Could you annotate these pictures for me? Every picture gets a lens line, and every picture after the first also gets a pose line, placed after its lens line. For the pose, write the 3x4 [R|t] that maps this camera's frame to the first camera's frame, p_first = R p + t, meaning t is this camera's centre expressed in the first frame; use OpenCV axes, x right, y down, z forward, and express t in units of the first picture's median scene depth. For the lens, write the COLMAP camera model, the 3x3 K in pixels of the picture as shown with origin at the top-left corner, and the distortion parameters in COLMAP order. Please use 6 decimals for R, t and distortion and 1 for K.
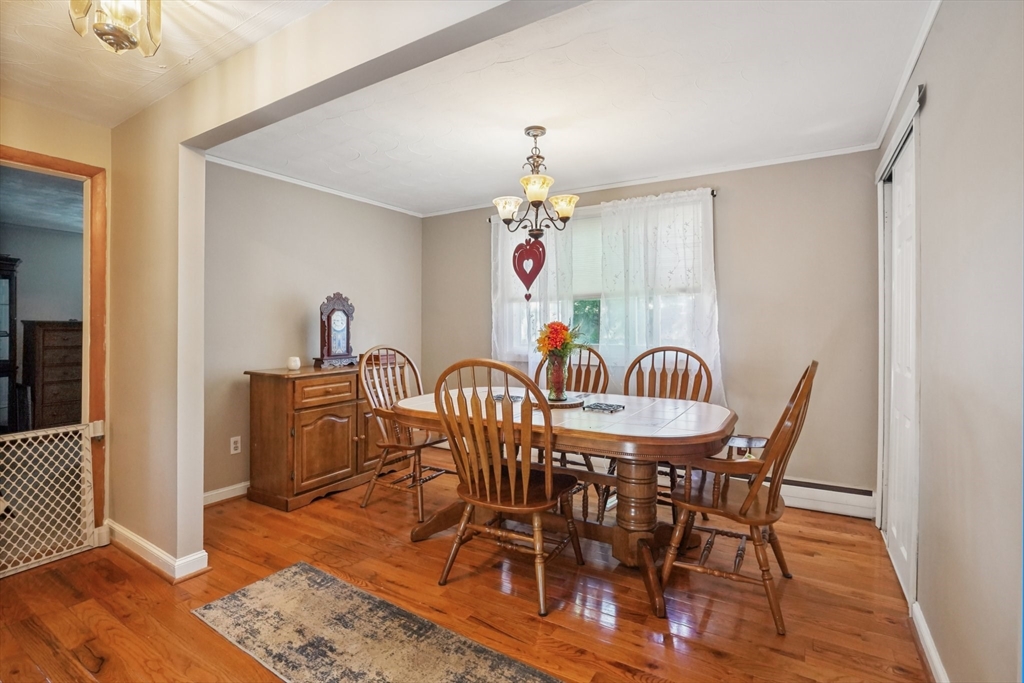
lens RADIAL K [[478.8, 0, 520.8], [0, 478.8, 338.3], [0, 0, 1]] dist [-0.026067, -0.000313]
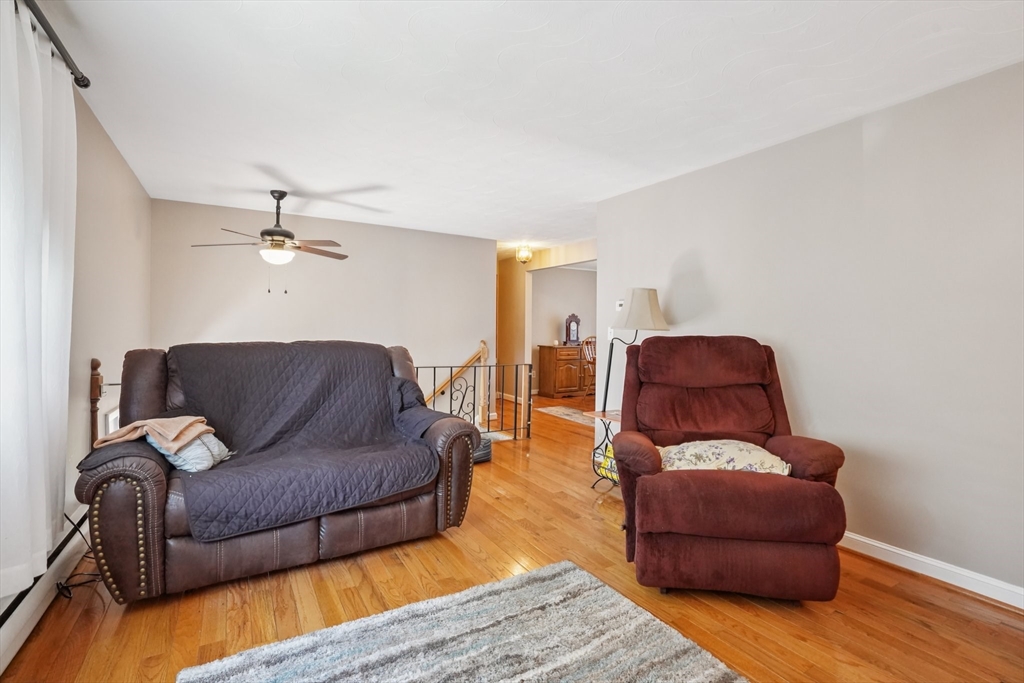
lens RADIAL K [[478.8, 0, 510.1], [0, 478.8, 346.7], [0, 0, 1]] dist [-0.026067, -0.000313]
pose [[0.883949, -0.001537, -0.467581, 0.425824], [-0.017916, 0.999149, -0.037153, 0.157933], [0.467240, 0.041219, 0.883169, -1.175253]]
